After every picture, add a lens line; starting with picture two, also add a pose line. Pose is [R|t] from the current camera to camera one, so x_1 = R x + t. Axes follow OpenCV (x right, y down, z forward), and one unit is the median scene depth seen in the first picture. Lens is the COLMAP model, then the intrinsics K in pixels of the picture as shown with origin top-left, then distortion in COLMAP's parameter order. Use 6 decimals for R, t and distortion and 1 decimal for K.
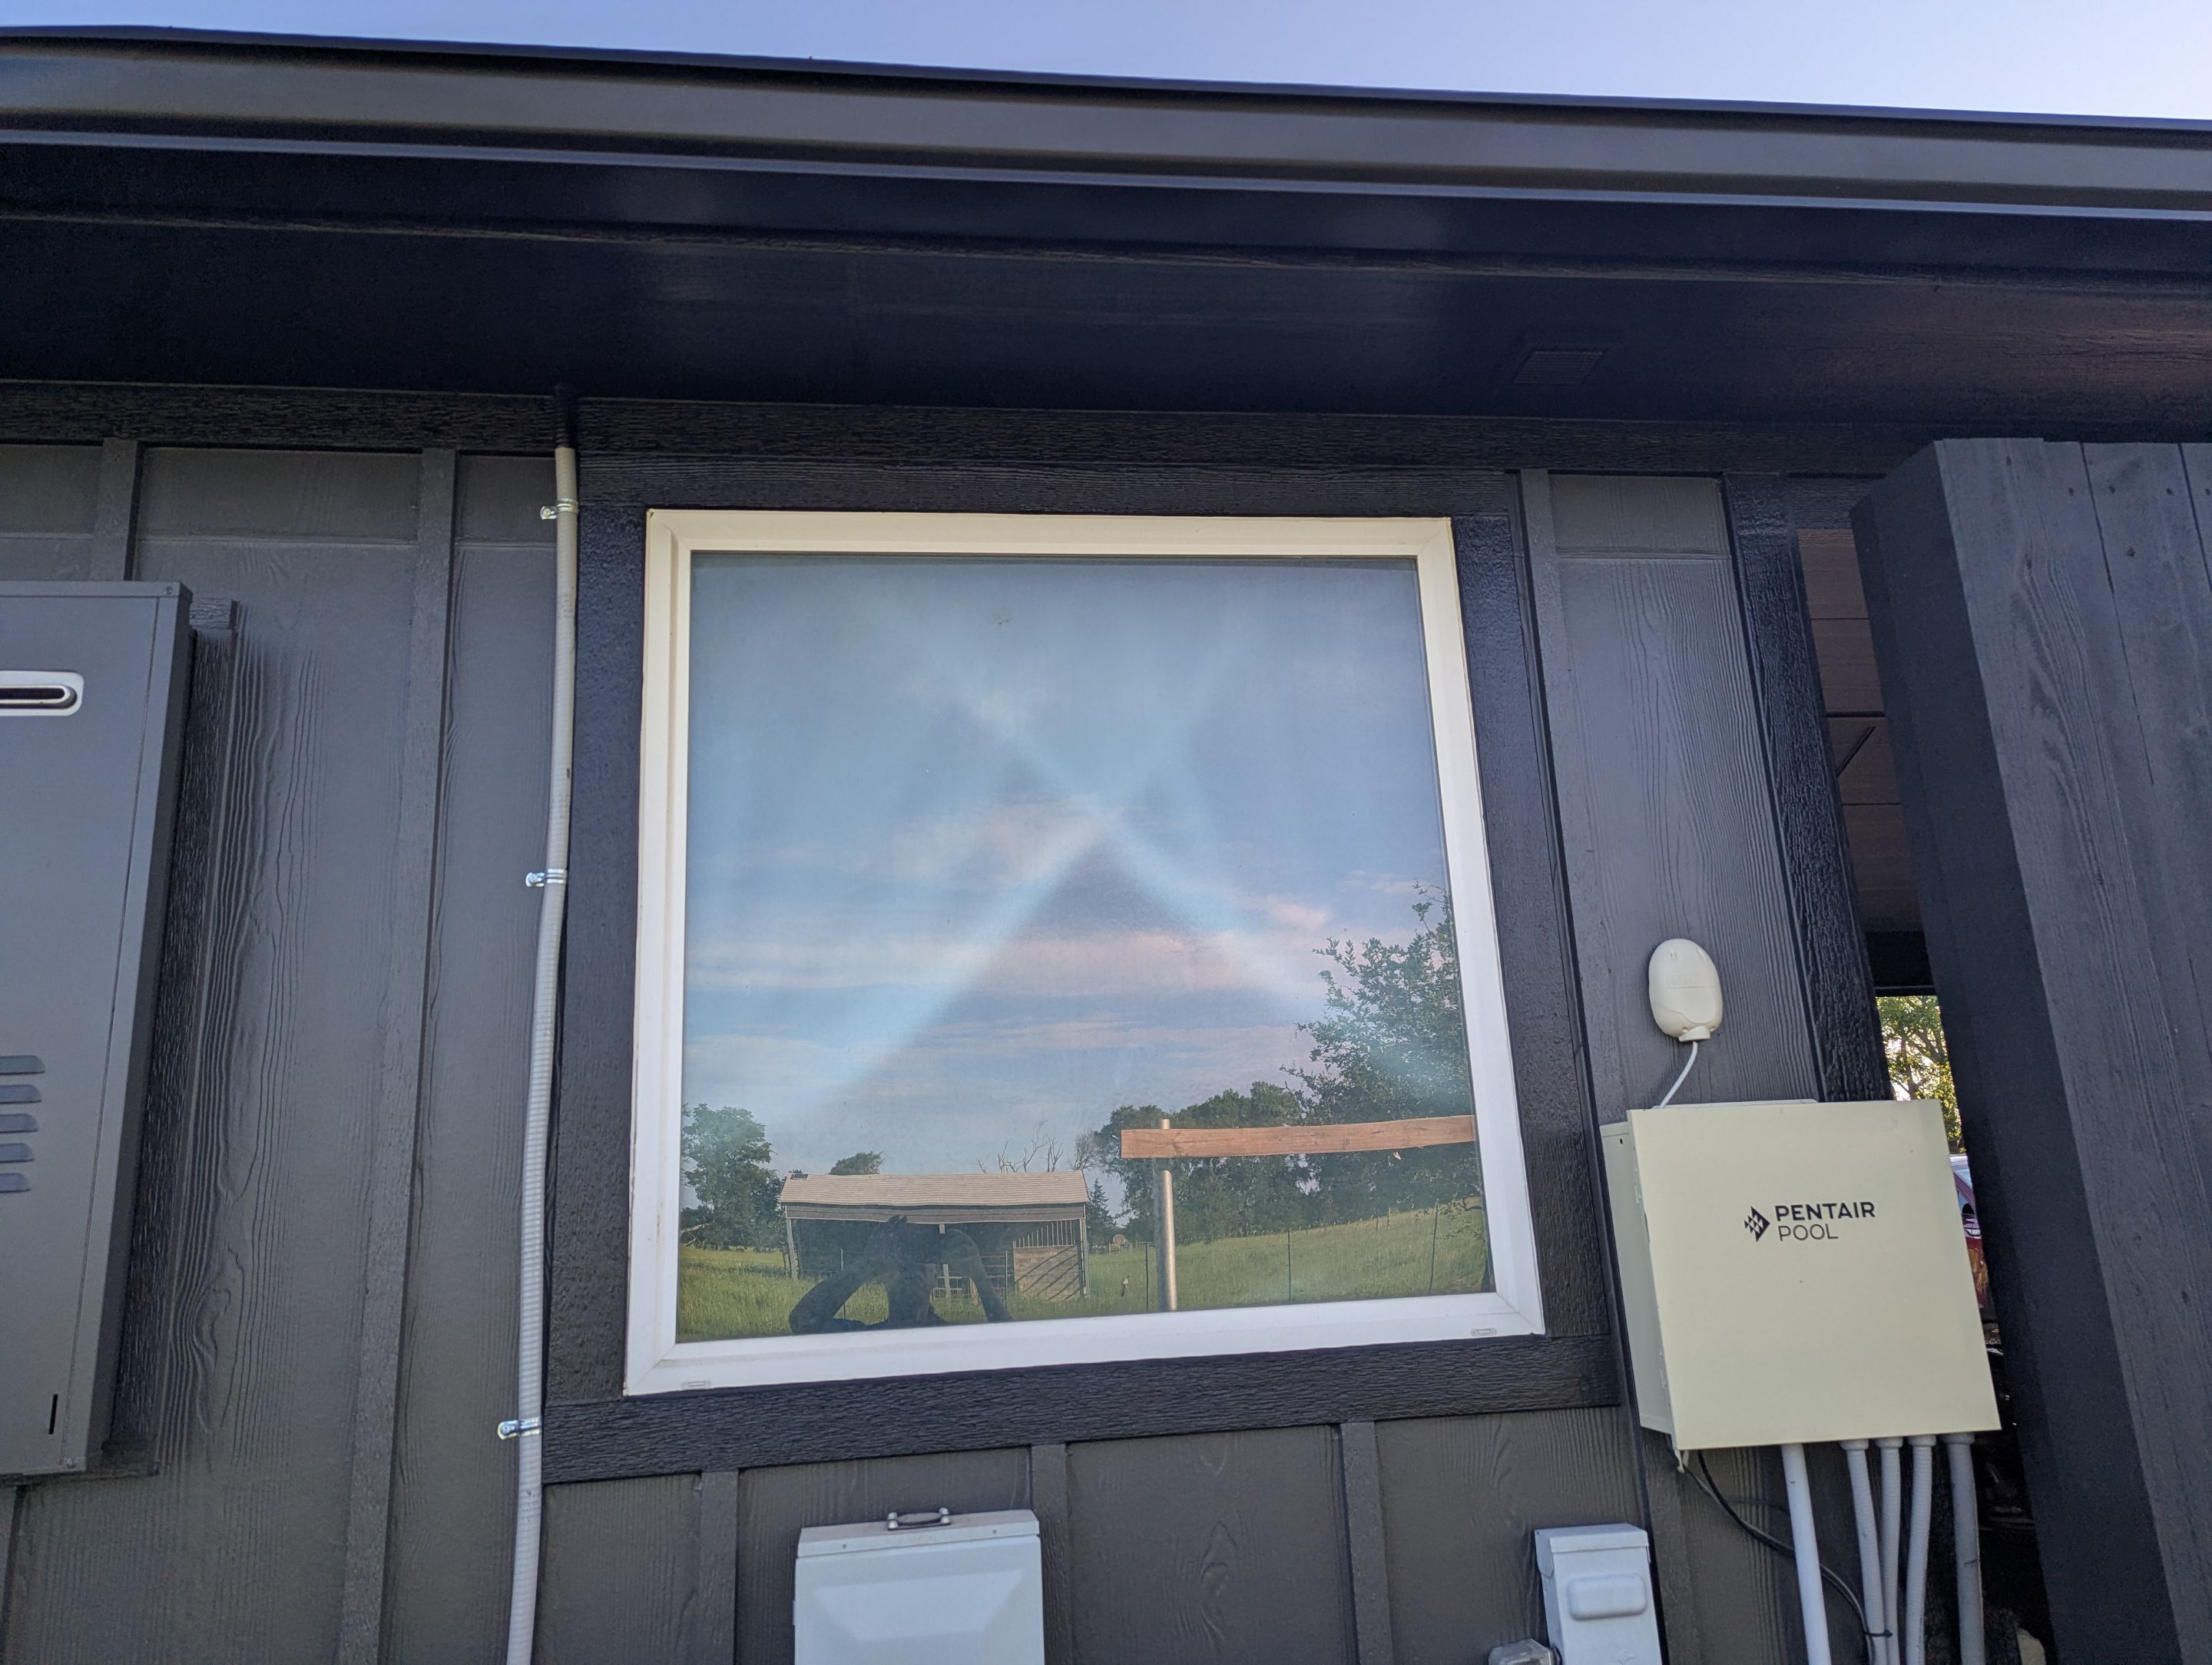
lens RADIAL K [[1530.2, 0, 1116.6], [0, 1530.2, 843.5], [0, 0, 1]] dist [0.061558, -0.054648]
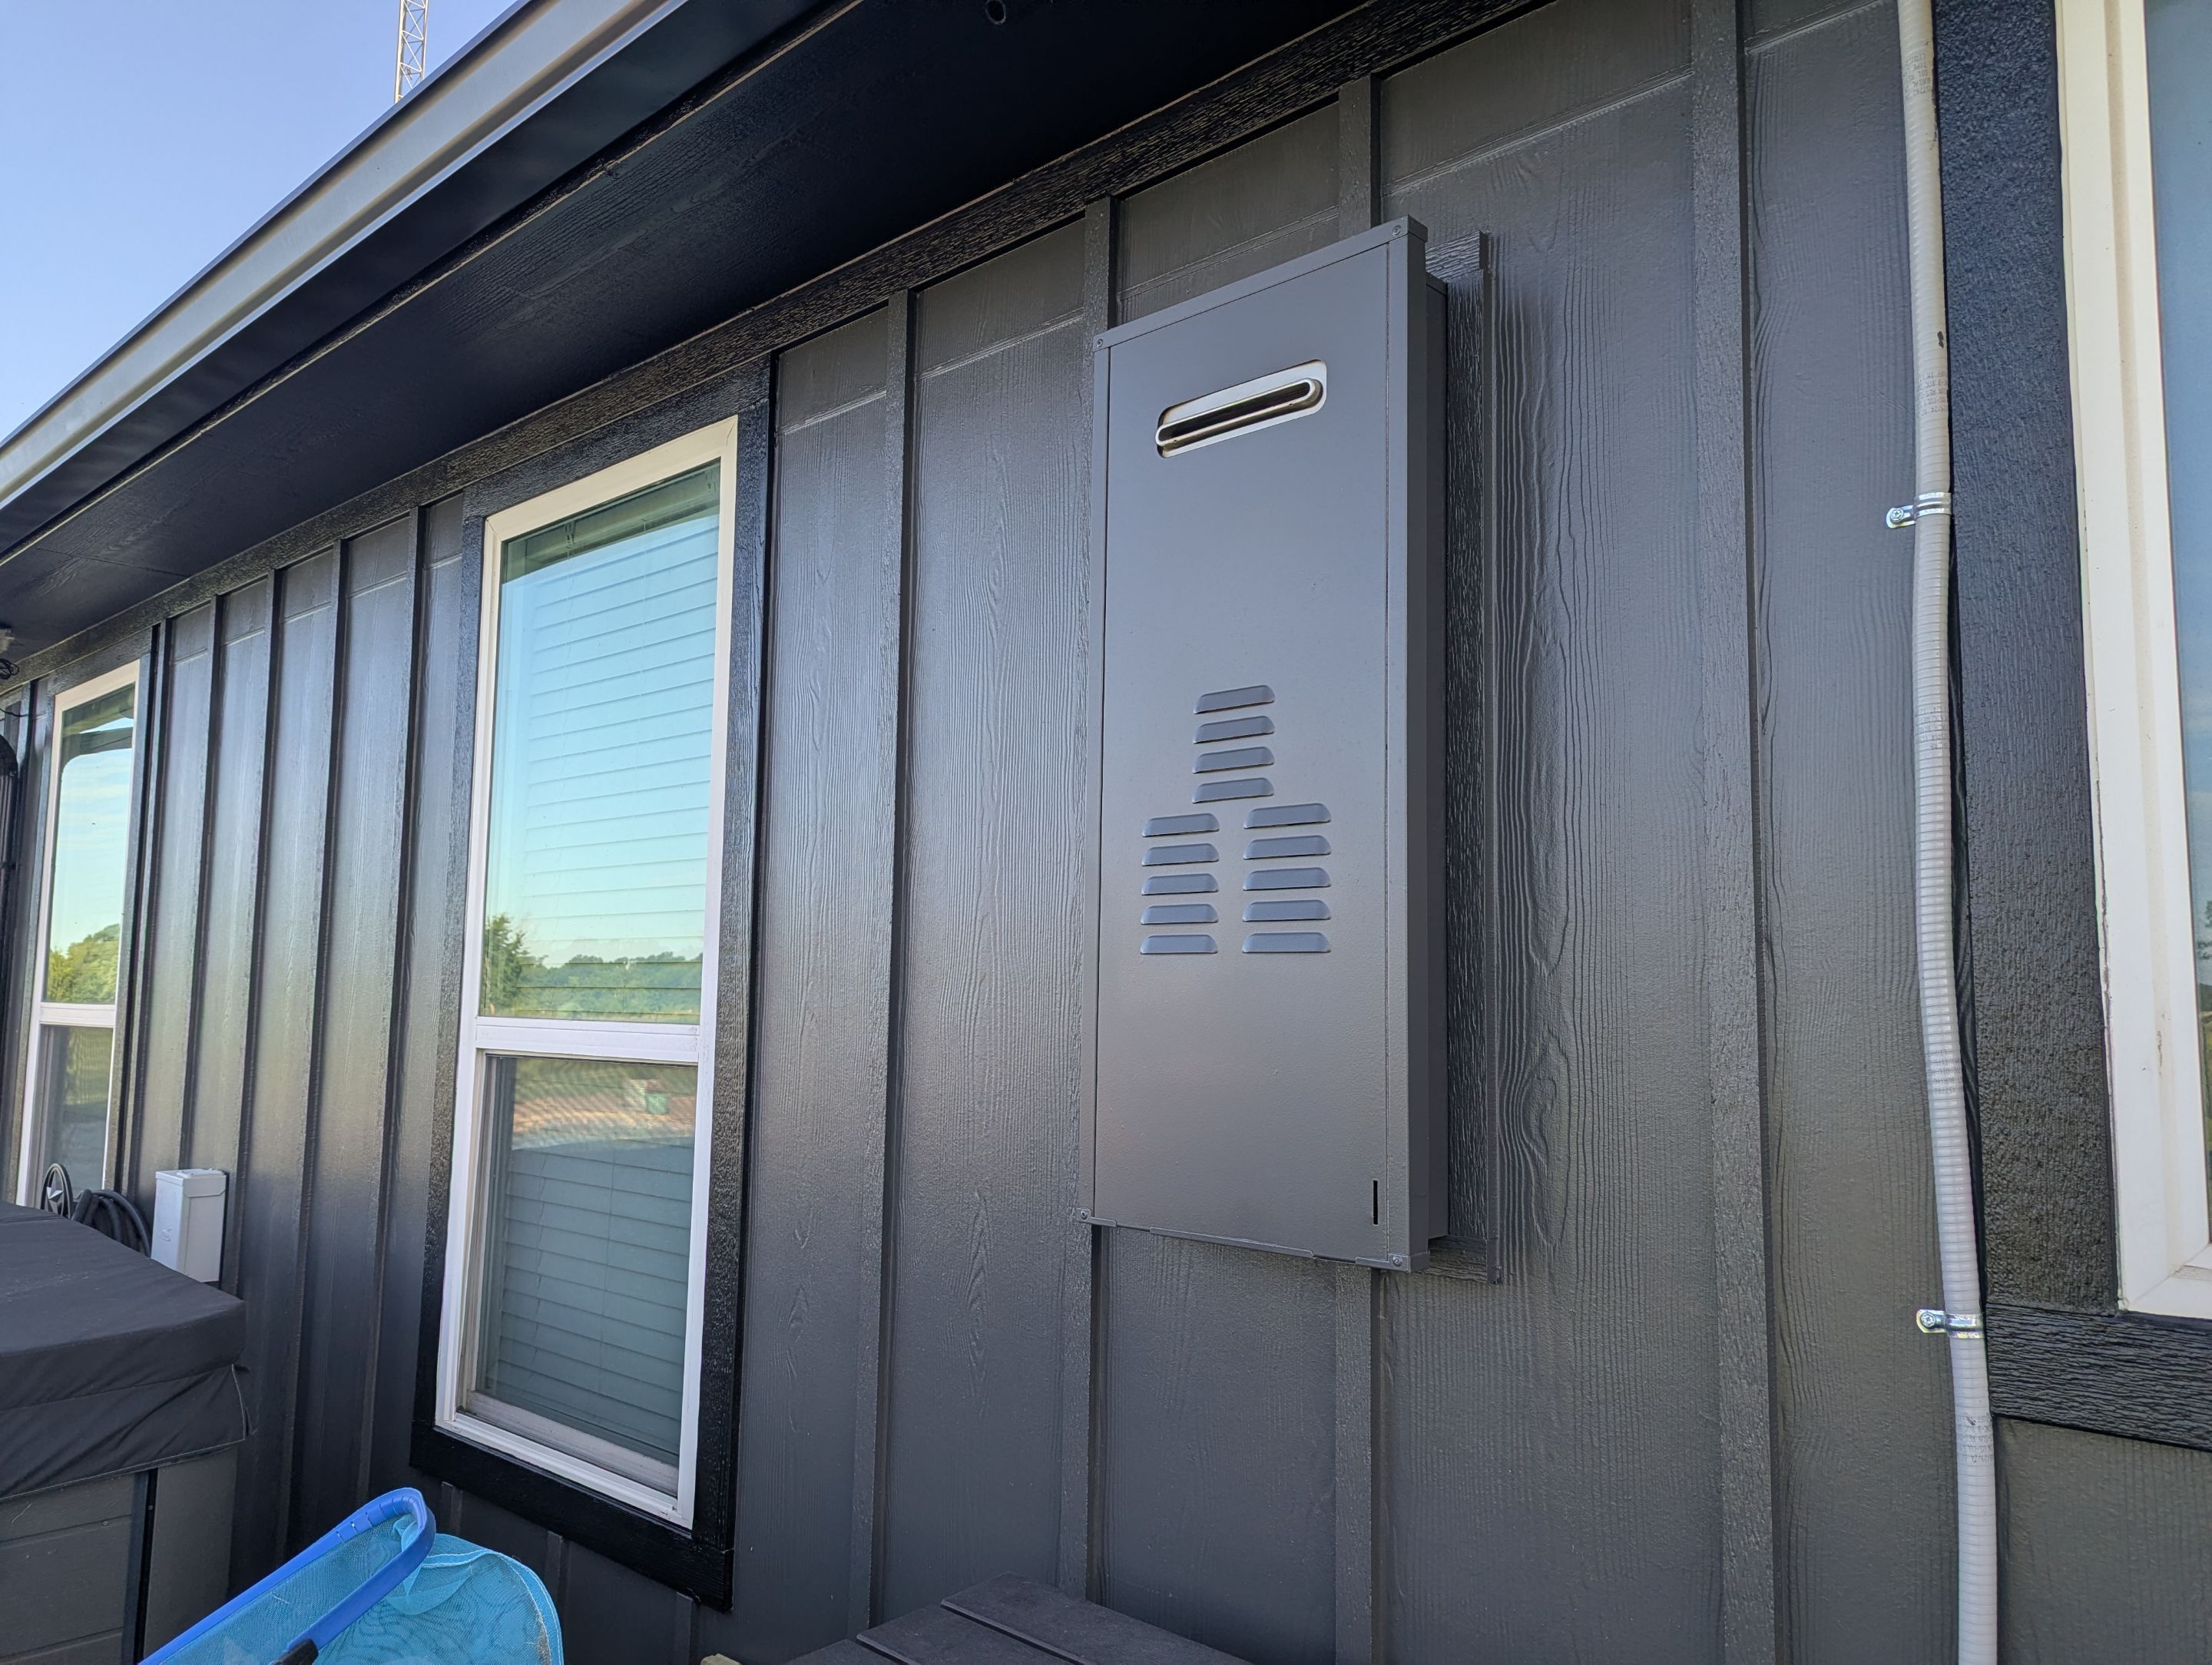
lens RADIAL K [[1530.2, 0, 1116.6], [0, 1530.2, 843.5], [0, 0, 1]] dist [0.061558, -0.054648]
pose [[0.635830, -0.019823, -0.771575, -0.088076], [0.136274, 0.986848, 0.086946, 0.061758], [0.759704, -0.160429, 0.630169, 0.328457]]
